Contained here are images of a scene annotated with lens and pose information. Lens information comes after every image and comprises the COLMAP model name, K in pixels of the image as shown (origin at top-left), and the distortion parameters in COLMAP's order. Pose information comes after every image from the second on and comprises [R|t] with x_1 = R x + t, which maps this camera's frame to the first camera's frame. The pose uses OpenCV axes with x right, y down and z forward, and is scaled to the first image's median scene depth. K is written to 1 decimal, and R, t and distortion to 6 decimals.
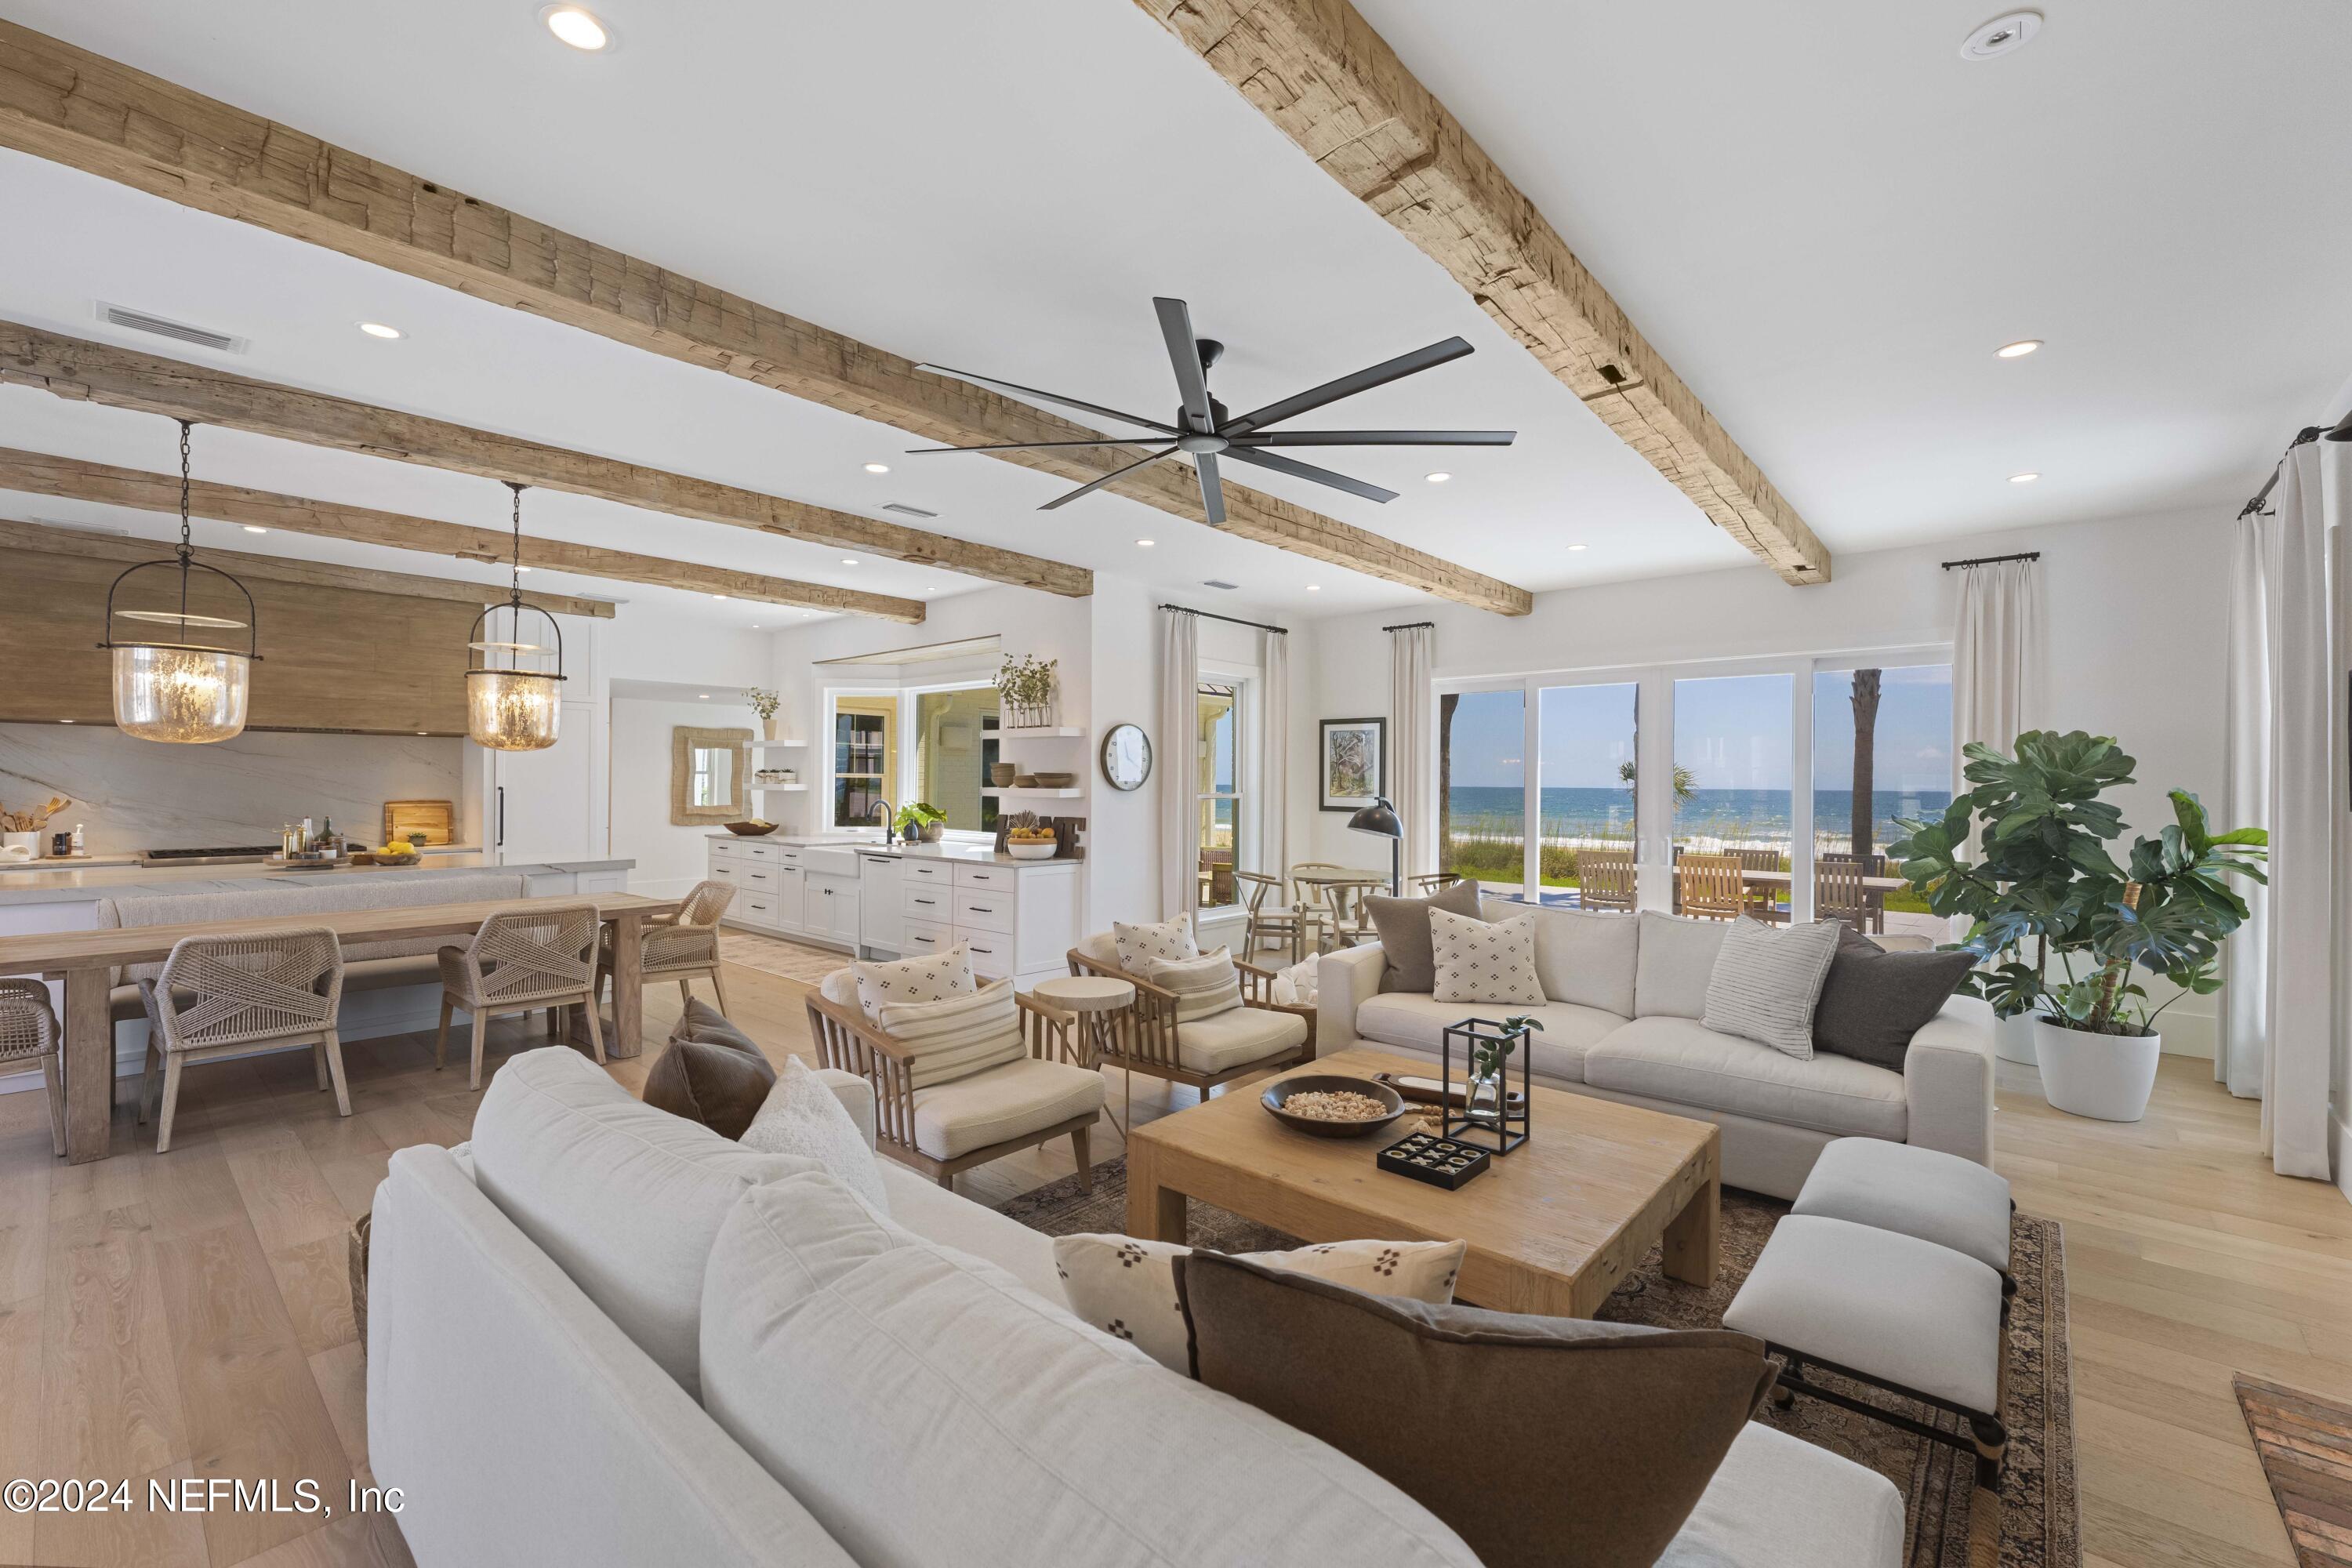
lens RADIAL K [[966.6, 0, 1202.0], [0, 966.6, 787.7], [0, 0, 1]] dist [0.000336, 0.000092]
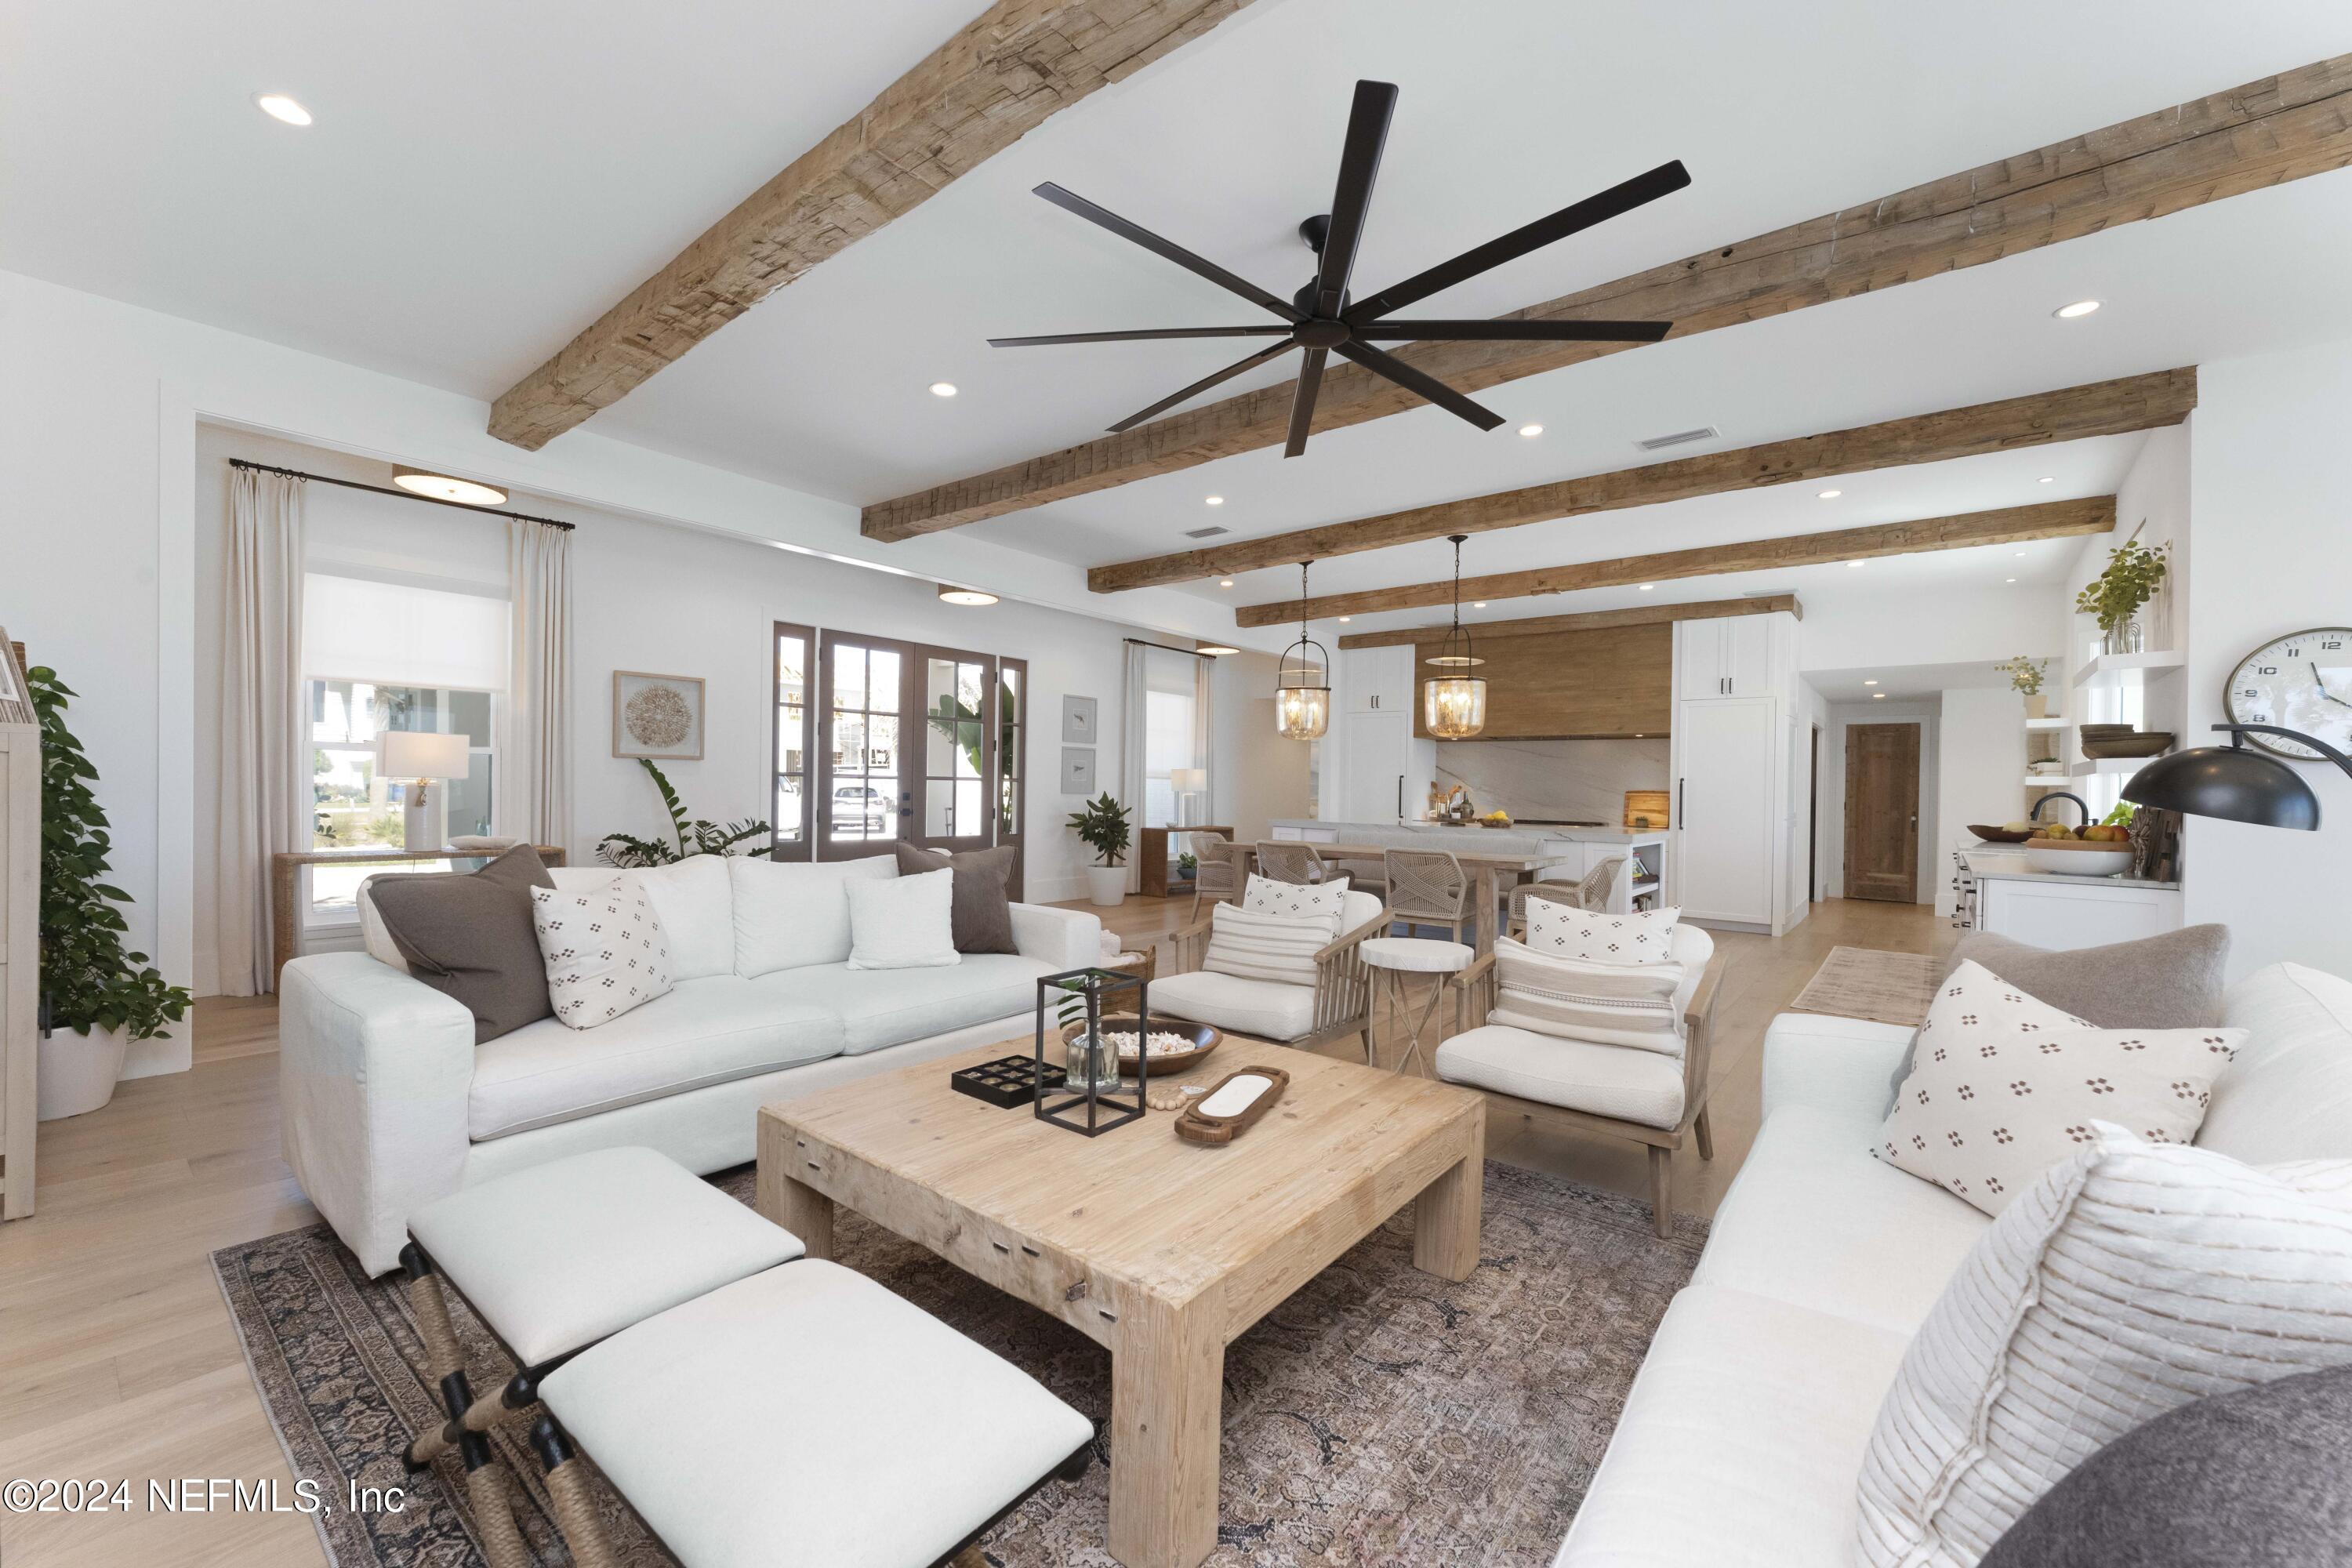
lens RADIAL K [[947.9, 0, 1164.8], [0, 947.9, 796.9], [0, 0, 1]] dist [0.001627, 0.000293]
pose [[0.026095, 0.006969, -0.999635, 0.483565], [-0.024152, 0.999688, 0.006339, 0.035570], [0.999368, 0.023978, 0.026255, 0.468076]]
